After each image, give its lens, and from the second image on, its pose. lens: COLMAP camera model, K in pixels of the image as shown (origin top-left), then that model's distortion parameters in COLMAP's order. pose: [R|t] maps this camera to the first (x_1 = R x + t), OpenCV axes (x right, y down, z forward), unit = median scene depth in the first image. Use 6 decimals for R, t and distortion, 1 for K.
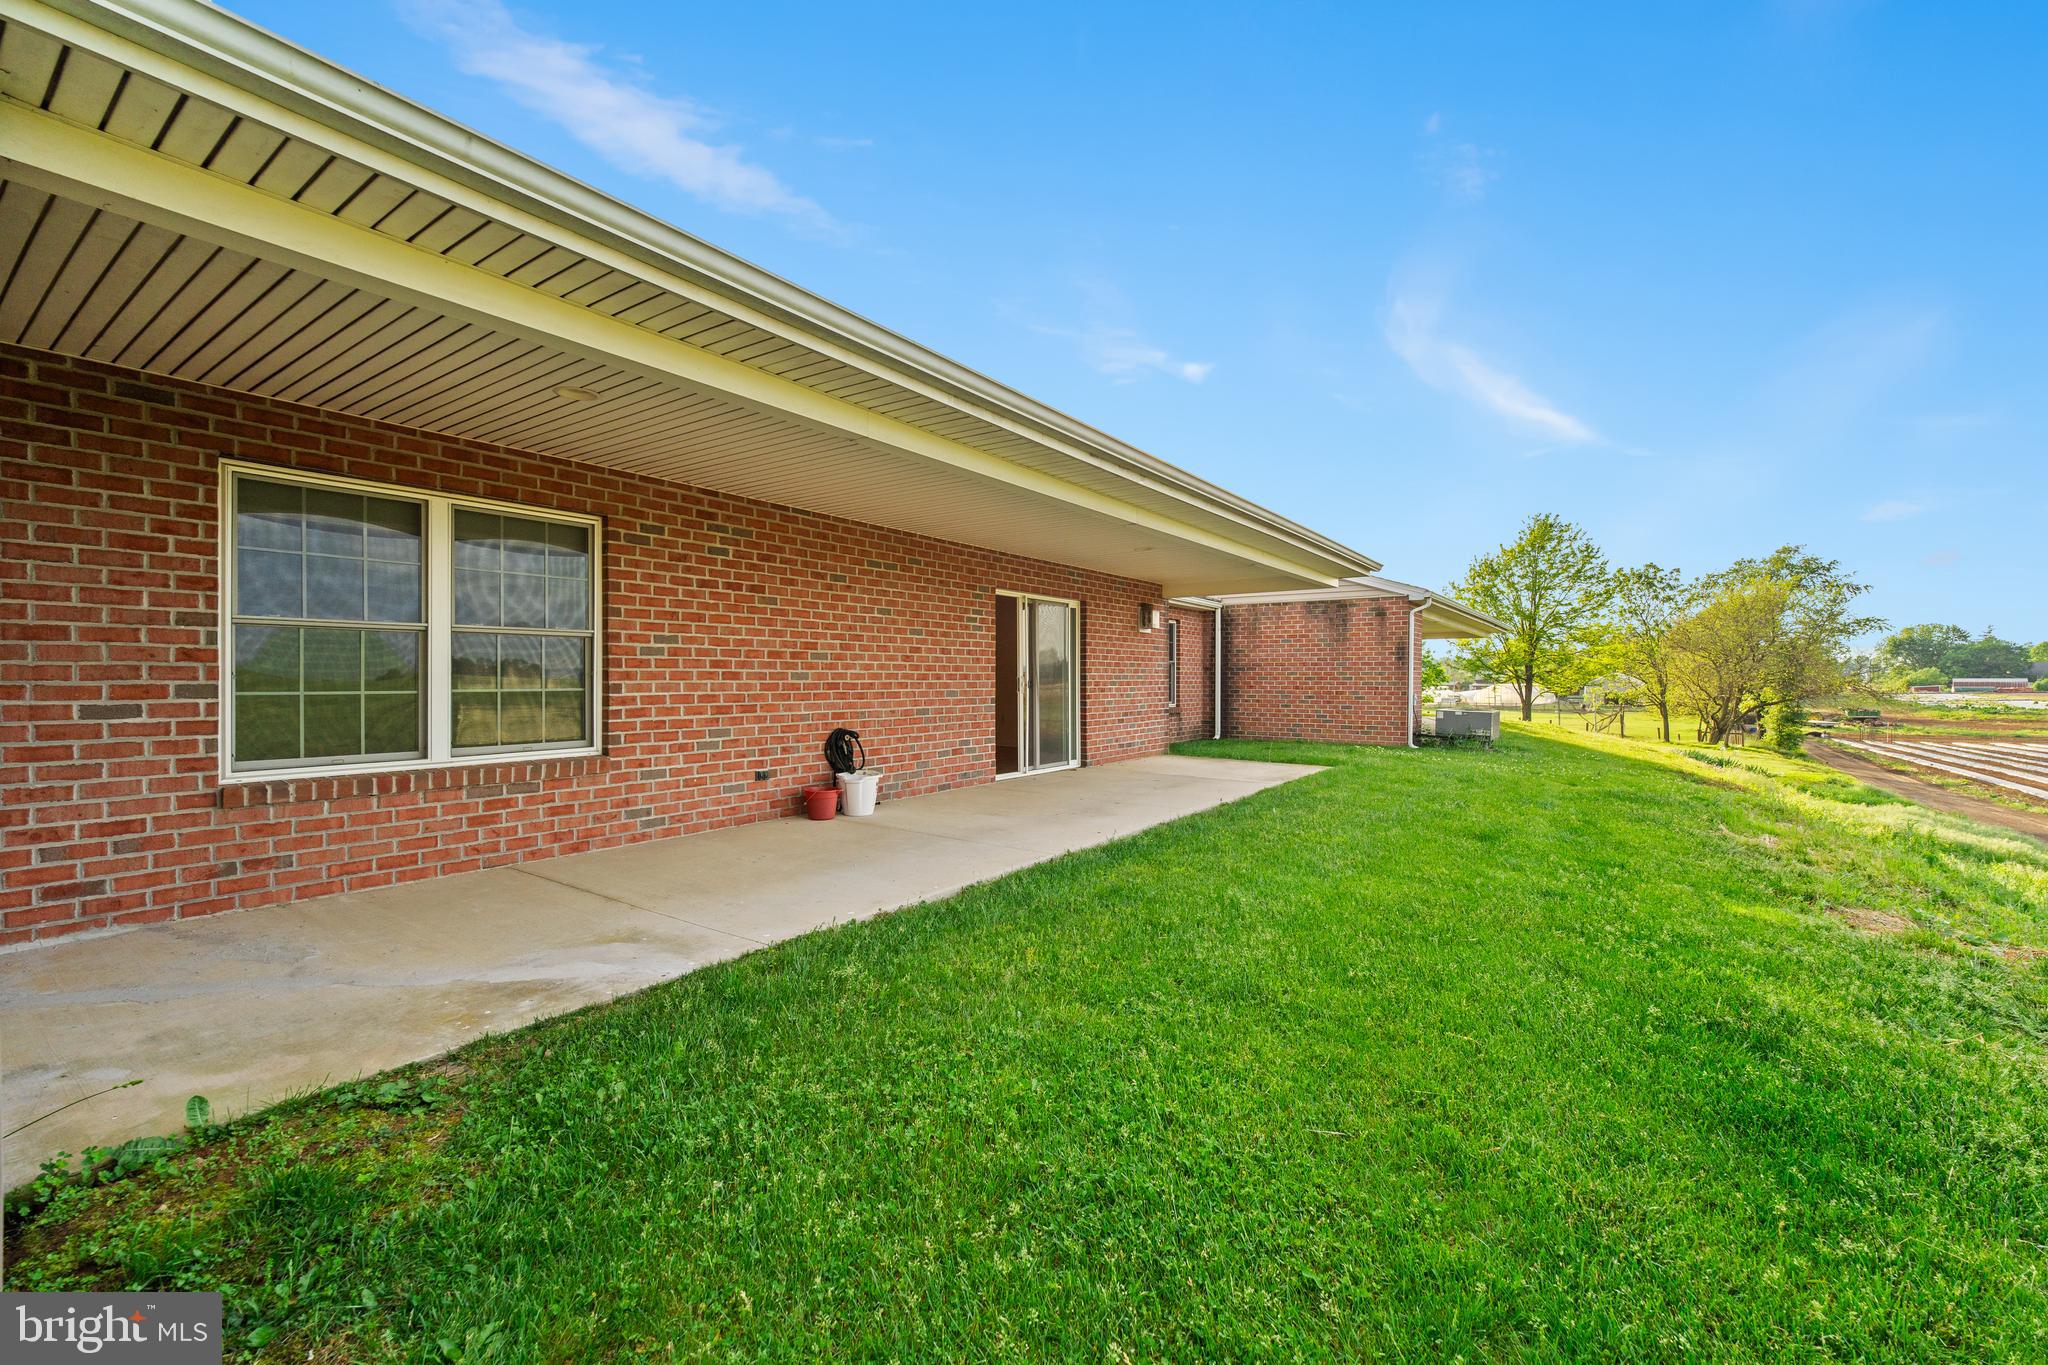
lens RADIAL K [[846.6, 0, 1019.9], [0, 846.6, 673.1], [0, 0, 1]] dist [-0.007164, -0.004595]
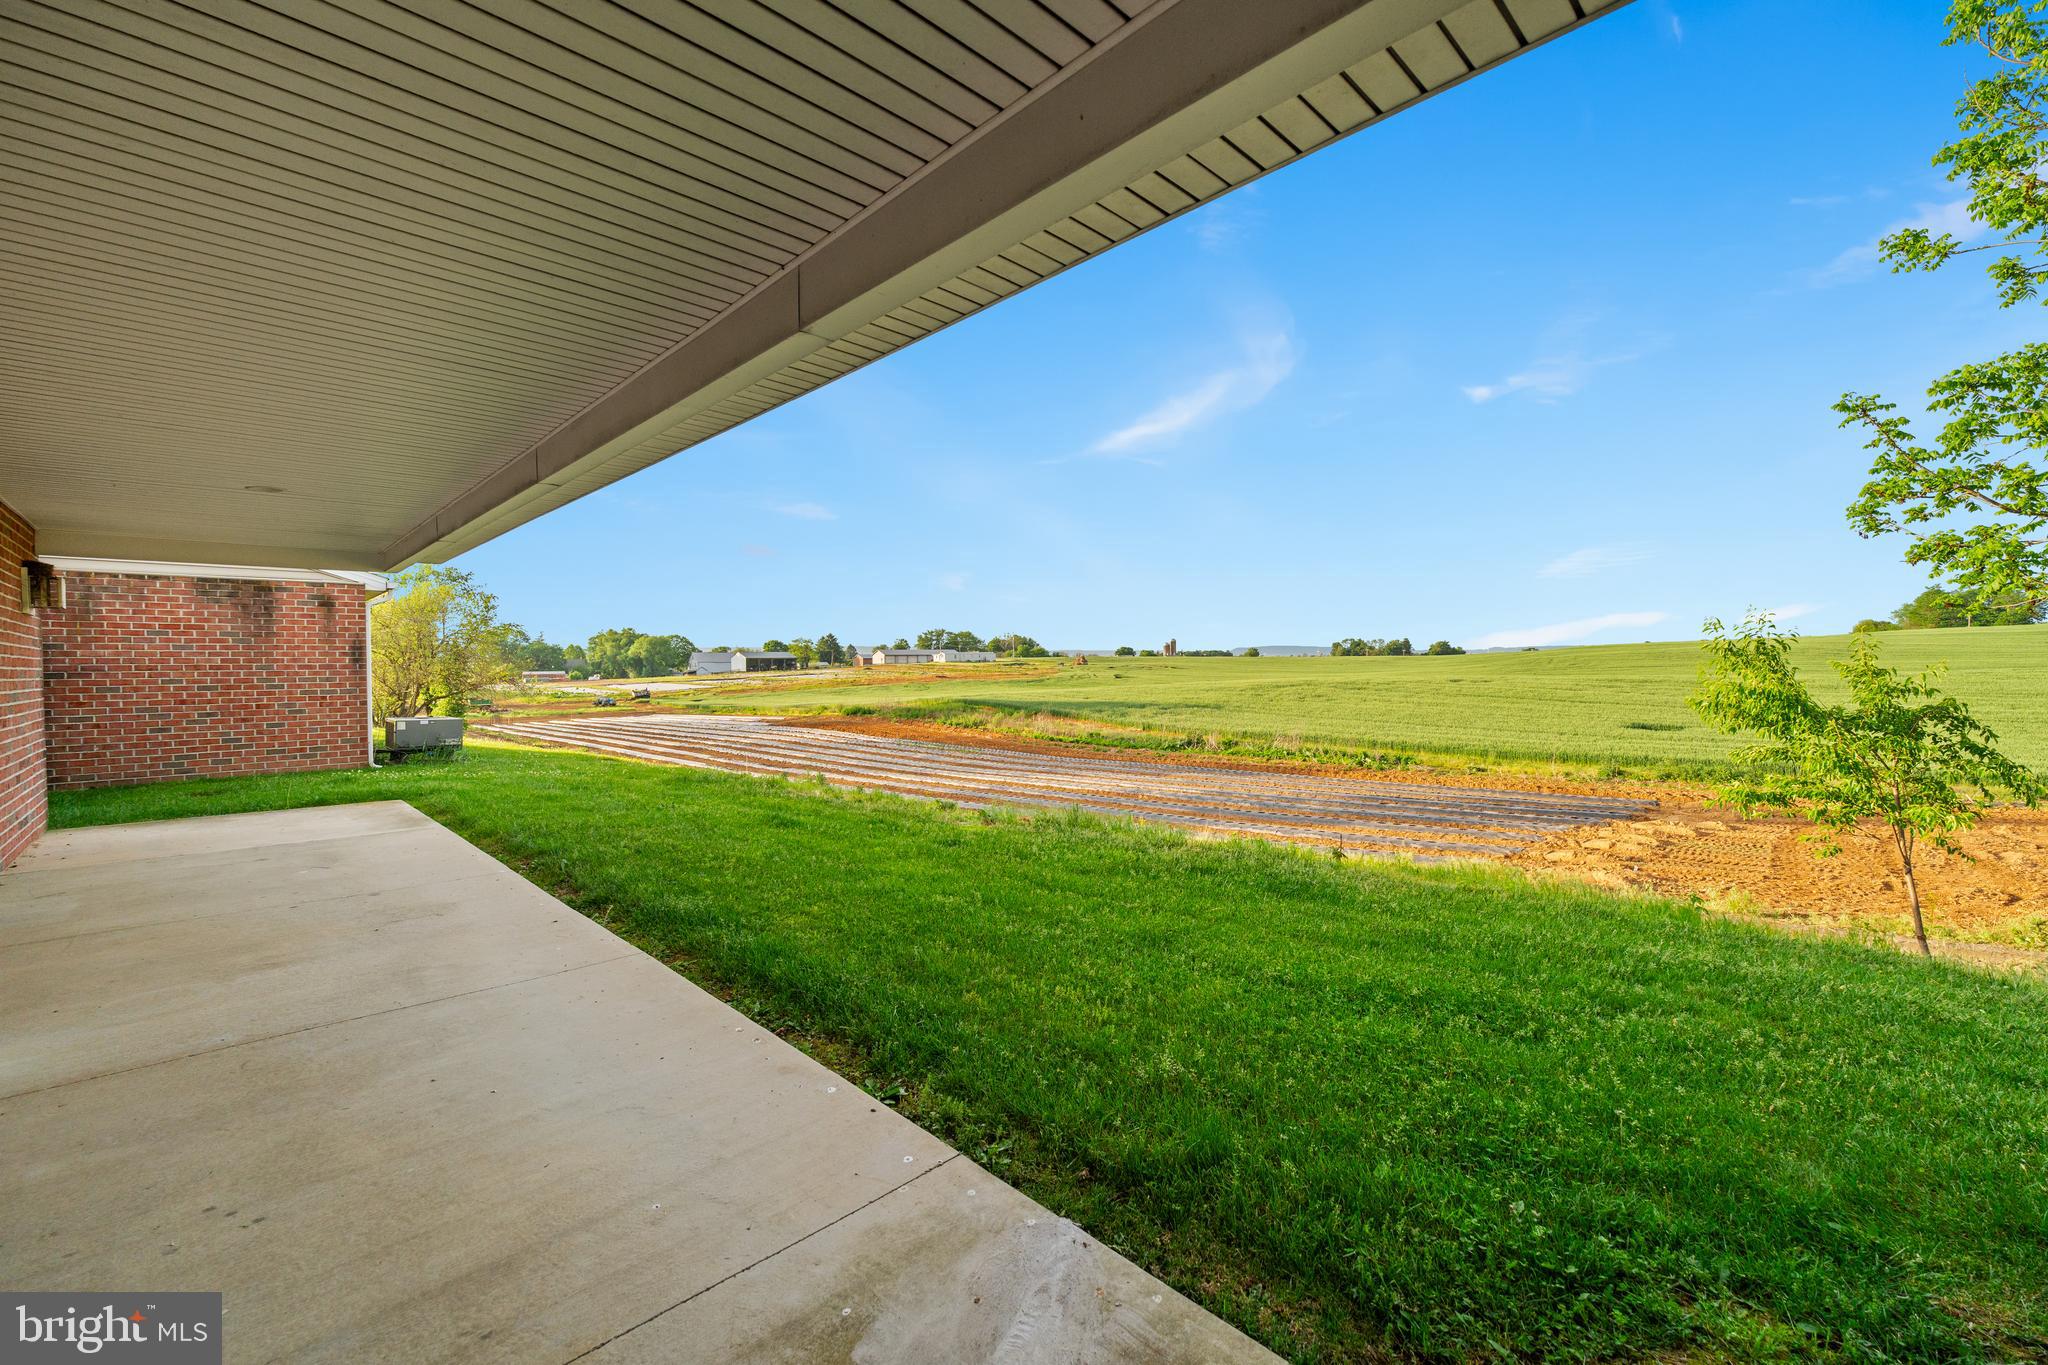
lens RADIAL K [[846.6, 0, 1020.3], [0, 846.6, 669.2], [0, 0, 1]] dist [-0.007164, -0.004595]
pose [[0.169288, -0.007136, 0.985541, -0.239872], [0.005746, 0.999964, 0.006254, -0.010043], [-0.985550, 0.004605, 0.169323, 0.226578]]
